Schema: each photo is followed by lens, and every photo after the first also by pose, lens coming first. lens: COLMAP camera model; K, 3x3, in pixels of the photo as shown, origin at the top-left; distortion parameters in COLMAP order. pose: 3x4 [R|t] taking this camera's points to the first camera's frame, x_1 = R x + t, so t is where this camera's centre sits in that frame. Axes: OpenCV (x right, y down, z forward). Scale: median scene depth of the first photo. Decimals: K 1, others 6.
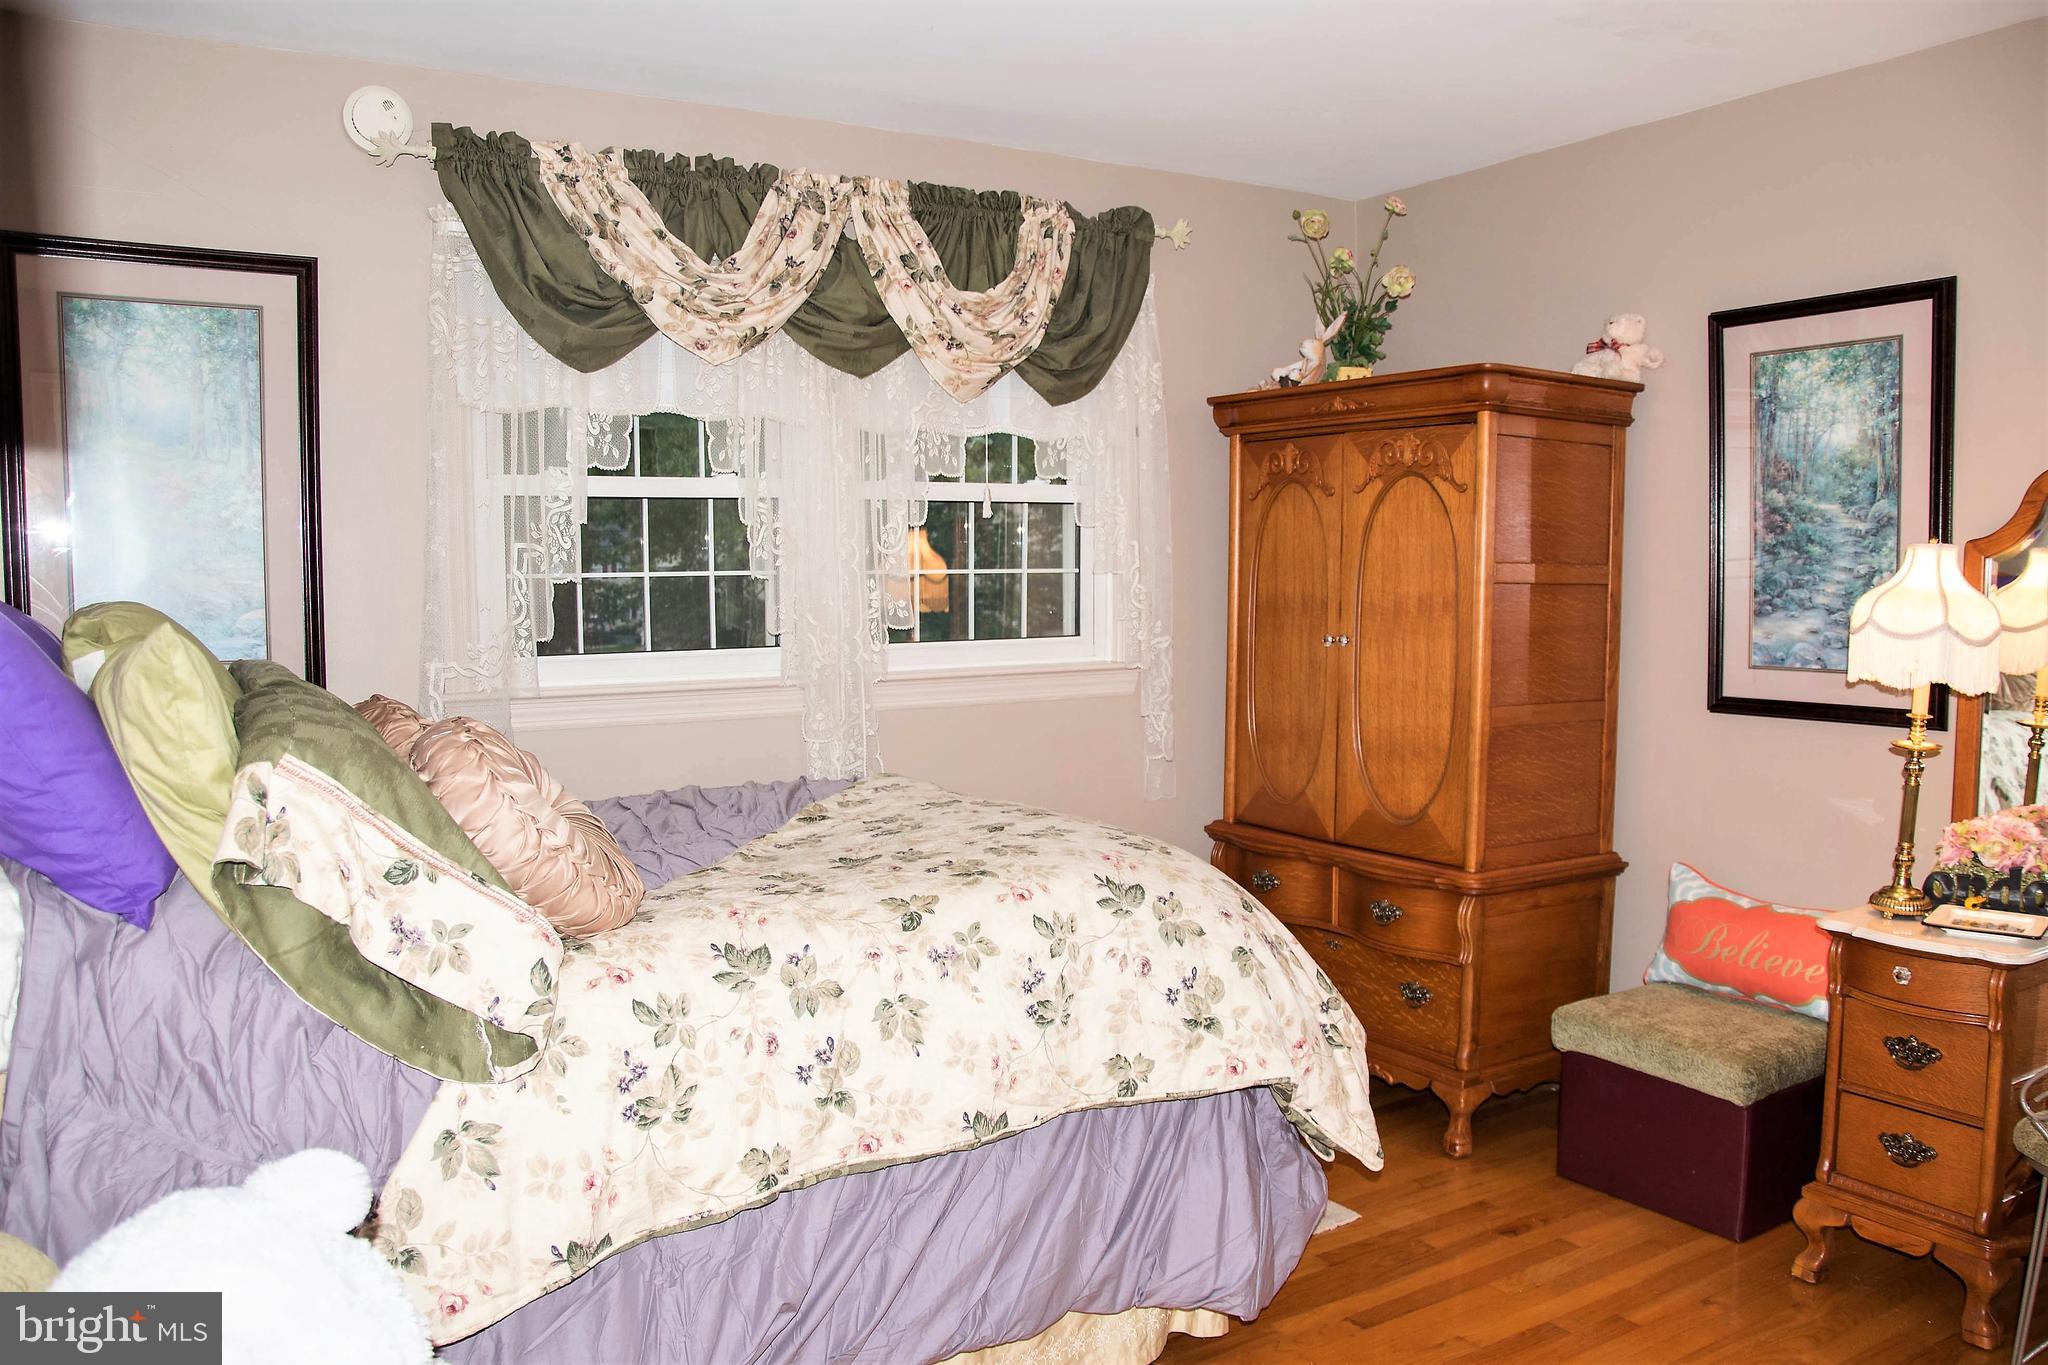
lens RADIAL K [[1610.2, 0, 1031.3], [0, 1610.2, 688.5], [0, 0, 1]] dist [-0.138217, 0.096011]
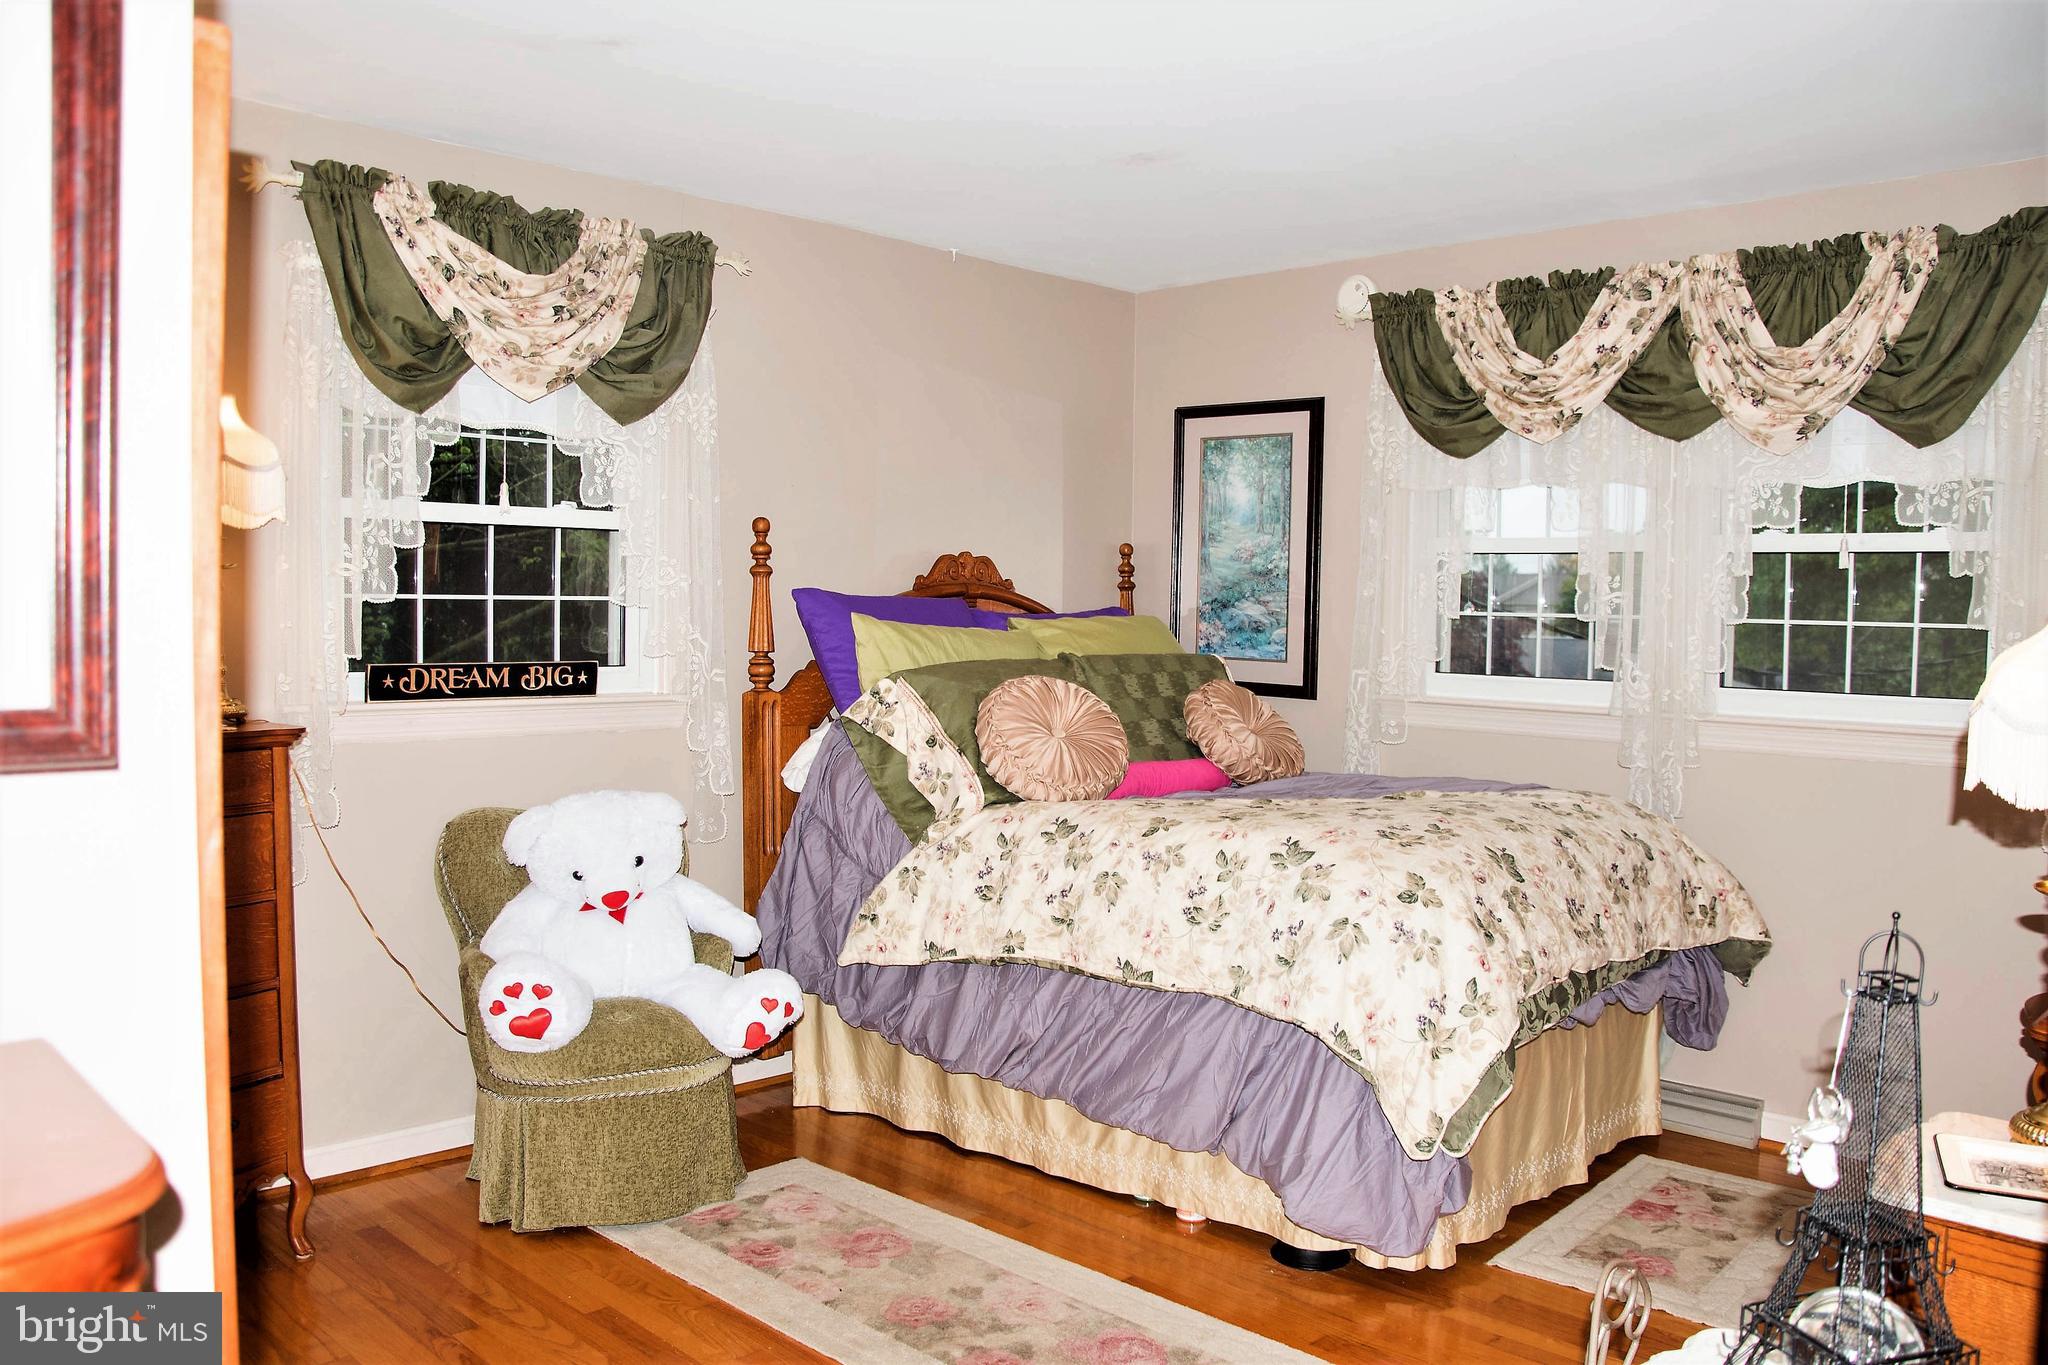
lens RADIAL K [[1610.2, 0, 1028.6], [0, 1610.2, 681.1], [0, 0, 1]] dist [-0.138217, 0.096011]
pose [[0.233542, 0.055449, -0.970764, 0.883192], [-0.100205, 0.994430, 0.032694, -0.021679], [0.967170, 0.089640, 0.237798, 0.339025]]
